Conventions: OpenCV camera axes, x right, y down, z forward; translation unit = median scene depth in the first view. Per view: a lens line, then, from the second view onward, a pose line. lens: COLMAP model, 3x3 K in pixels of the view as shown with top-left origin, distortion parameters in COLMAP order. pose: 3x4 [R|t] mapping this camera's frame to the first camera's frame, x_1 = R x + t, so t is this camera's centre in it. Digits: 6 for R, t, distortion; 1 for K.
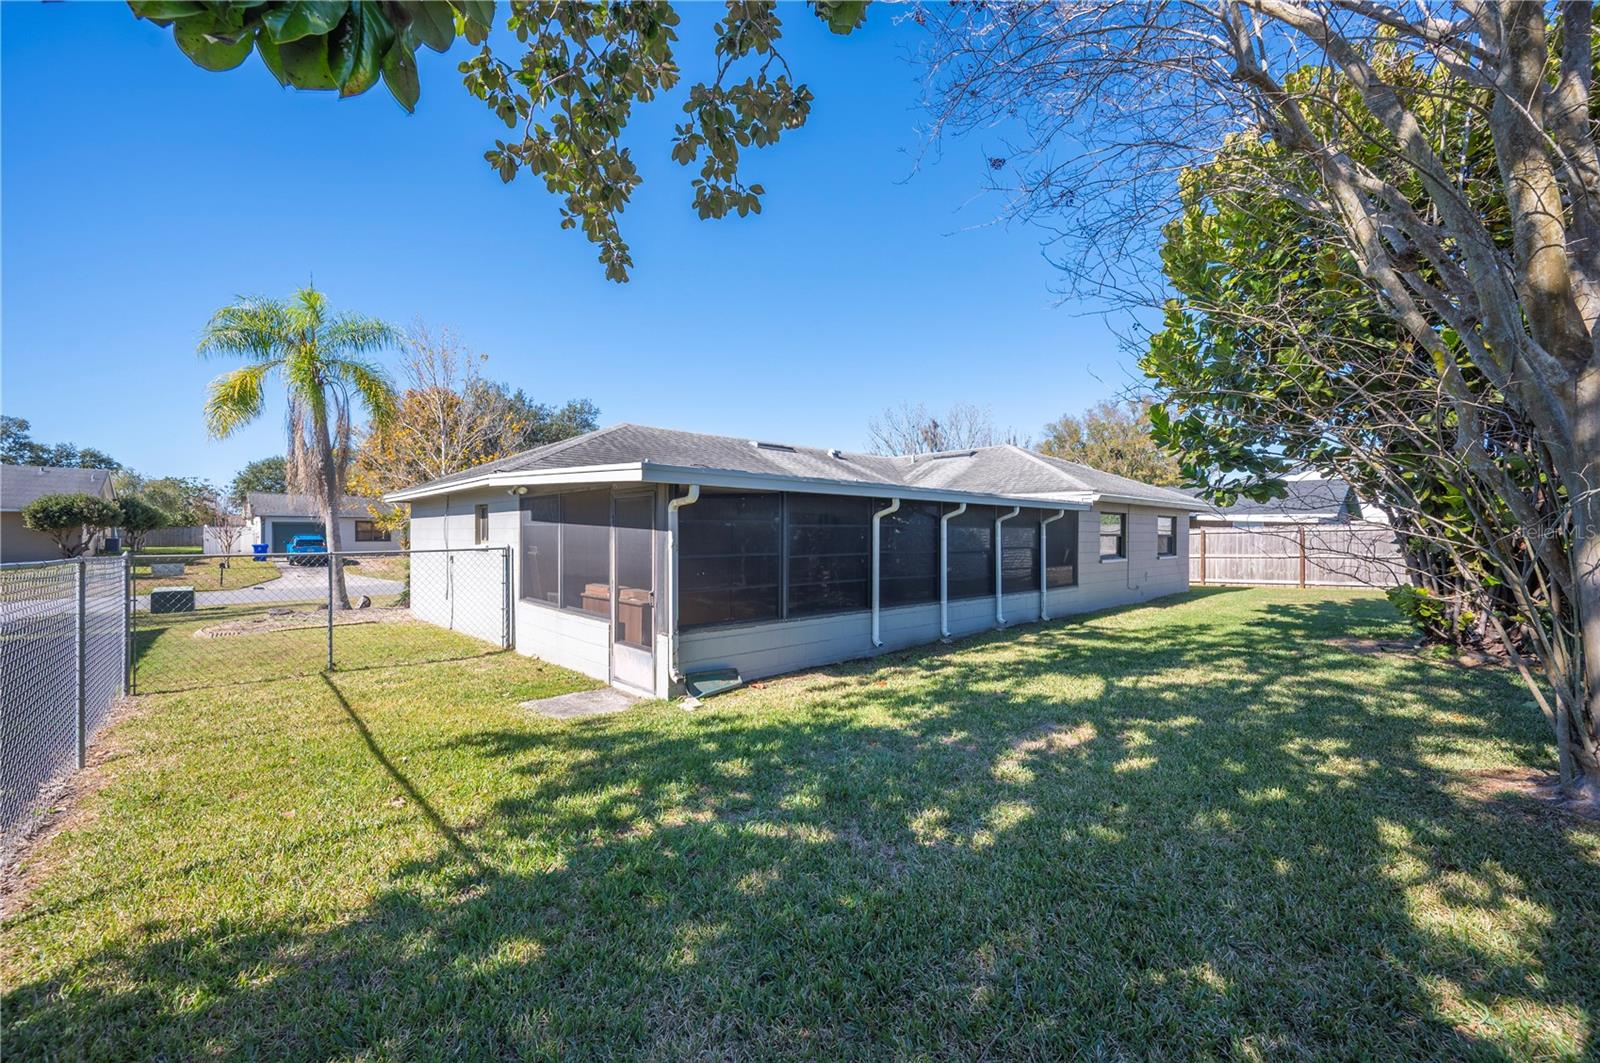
lens RADIAL K [[632.9, 0, 800.0], [0, 632.9, 531.5], [0, 0, 1]] dist [-0.001118, -0.000099]
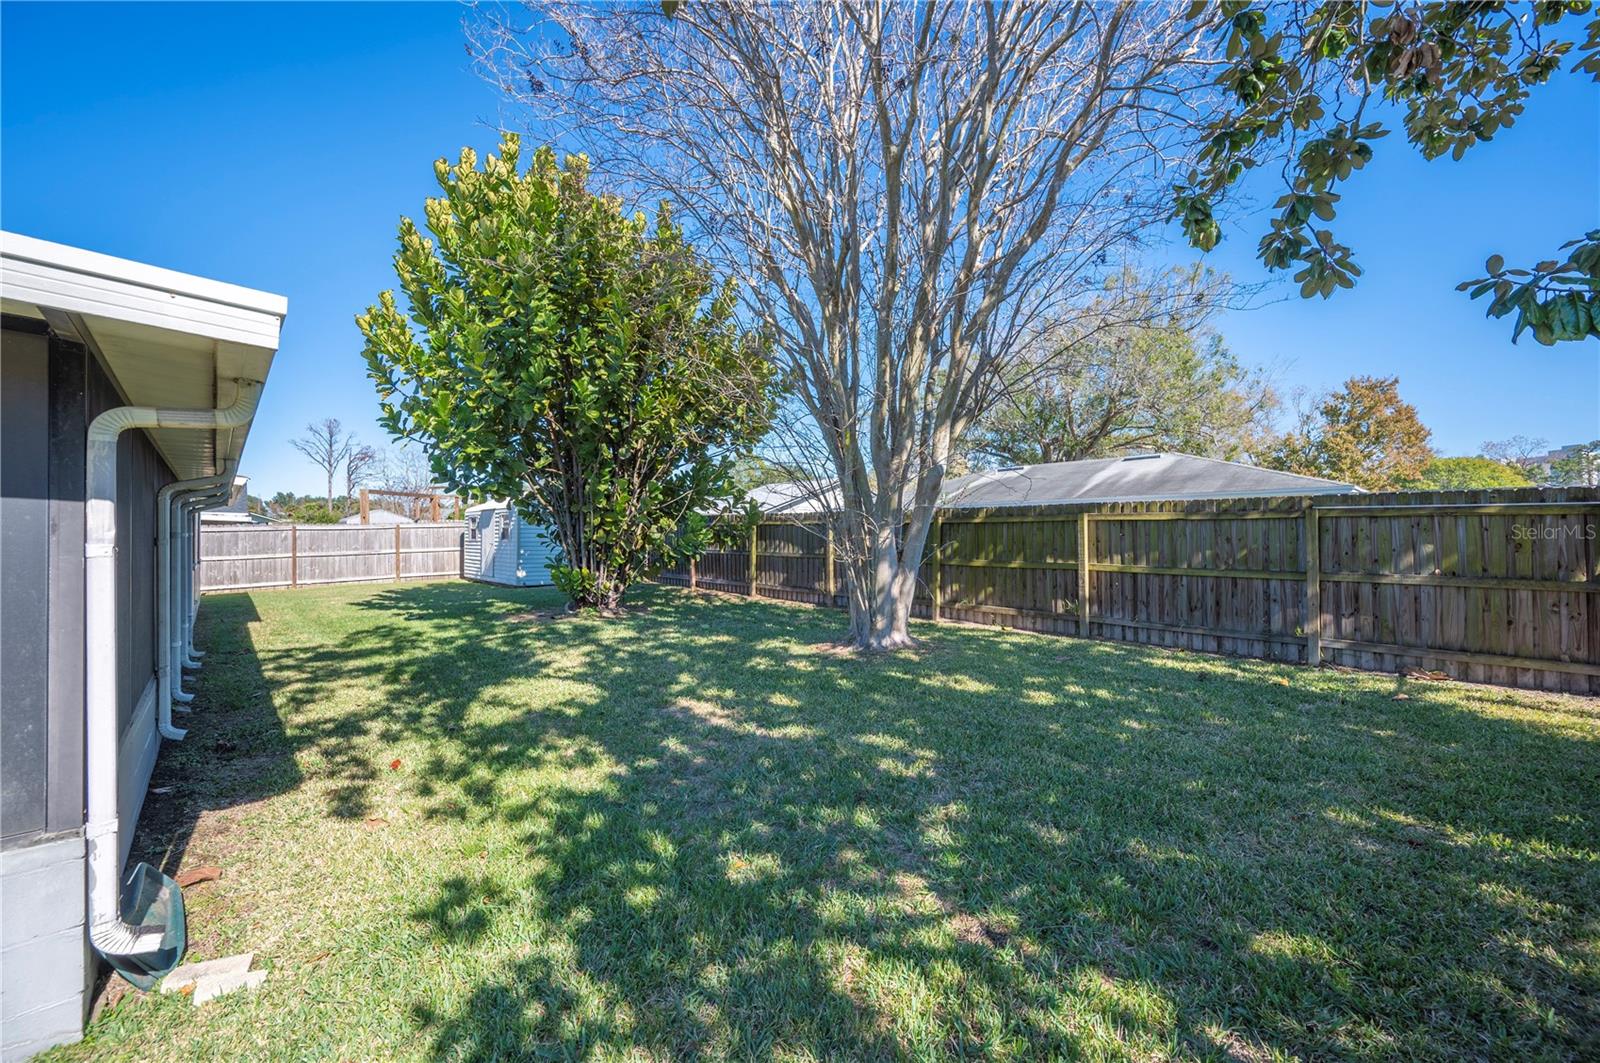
lens RADIAL K [[632.9, 0, 800.0], [0, 632.9, 531.5], [0, 0, 1]] dist [-0.001118, -0.000099]
pose [[-0.009952, 0.007055, 0.999926, -0.686729], [-0.005842, 0.999958, -0.007113, 0.021500], [-0.999933, -0.005913, -0.009910, 0.847712]]
